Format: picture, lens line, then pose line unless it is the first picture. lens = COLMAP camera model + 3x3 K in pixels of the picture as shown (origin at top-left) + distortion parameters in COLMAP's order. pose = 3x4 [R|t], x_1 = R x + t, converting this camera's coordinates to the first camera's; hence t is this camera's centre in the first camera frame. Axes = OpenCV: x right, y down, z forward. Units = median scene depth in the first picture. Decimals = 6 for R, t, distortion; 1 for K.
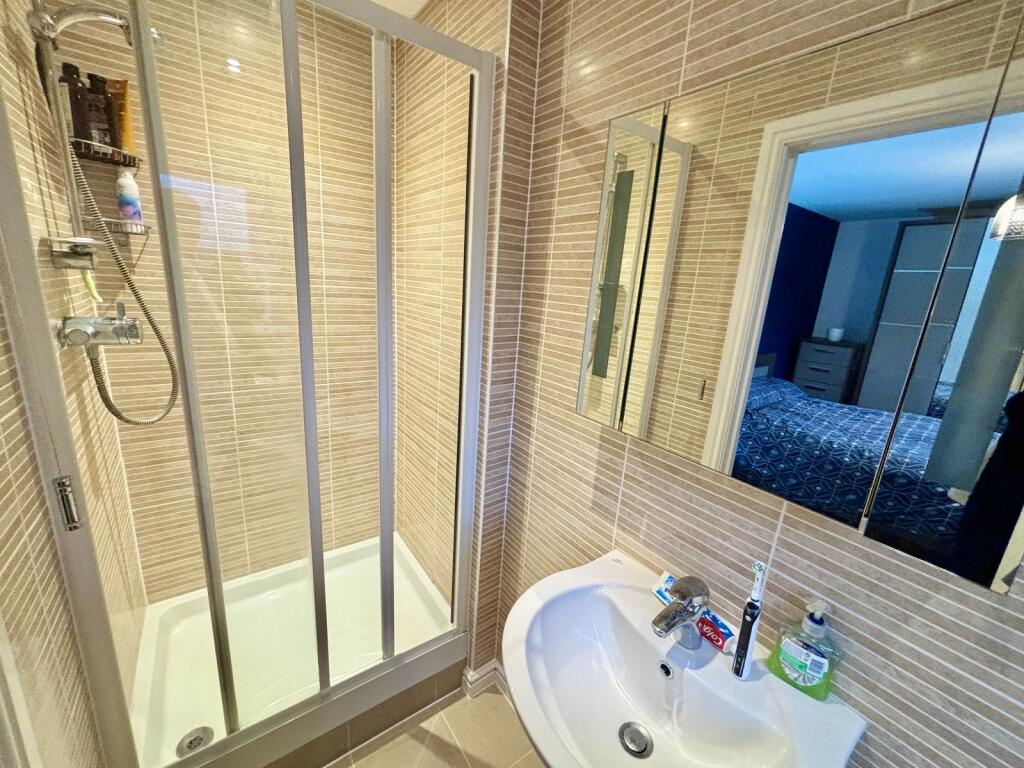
lens RADIAL K [[414.8, 0, 509.1], [0, 414.8, 381.1], [0, 0, 1]] dist [0.025220, 0.000157]
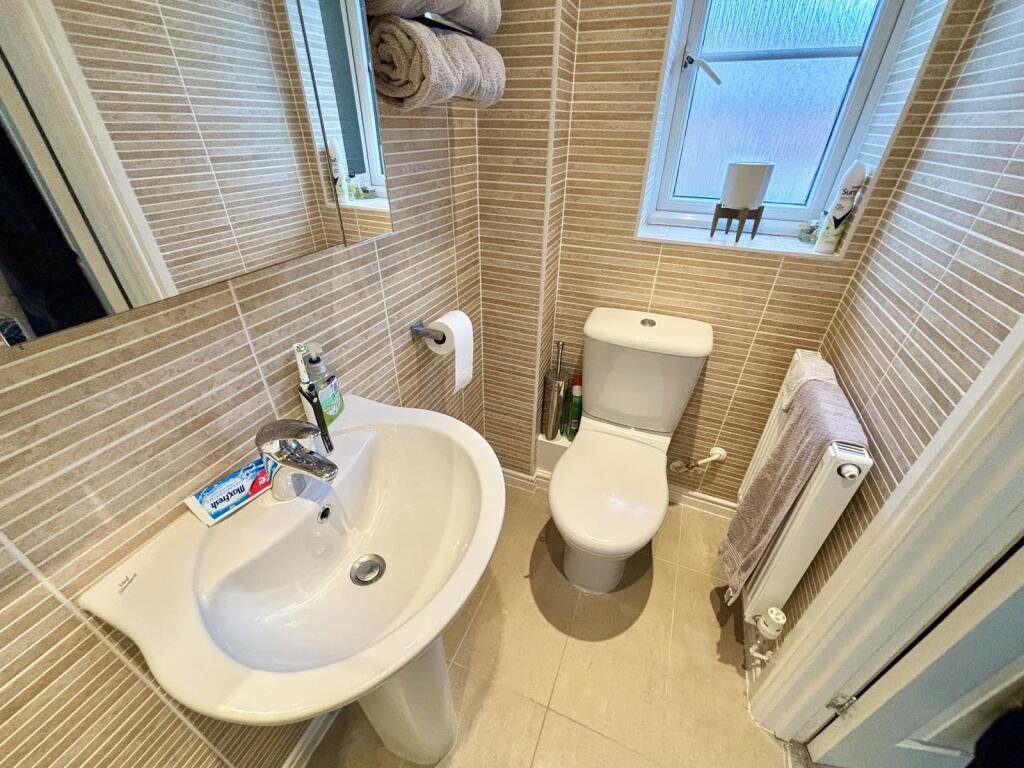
lens RADIAL K [[414.8, 0, 509.1], [0, 414.8, 381.1], [0, 0, 1]] dist [0.025220, 0.000157]
pose [[-0.526787, -0.511583, 0.678806, -0.302239], [0.151668, 0.729209, 0.667271, -0.058761], [-0.836356, 0.454463, -0.306548, 0.837271]]
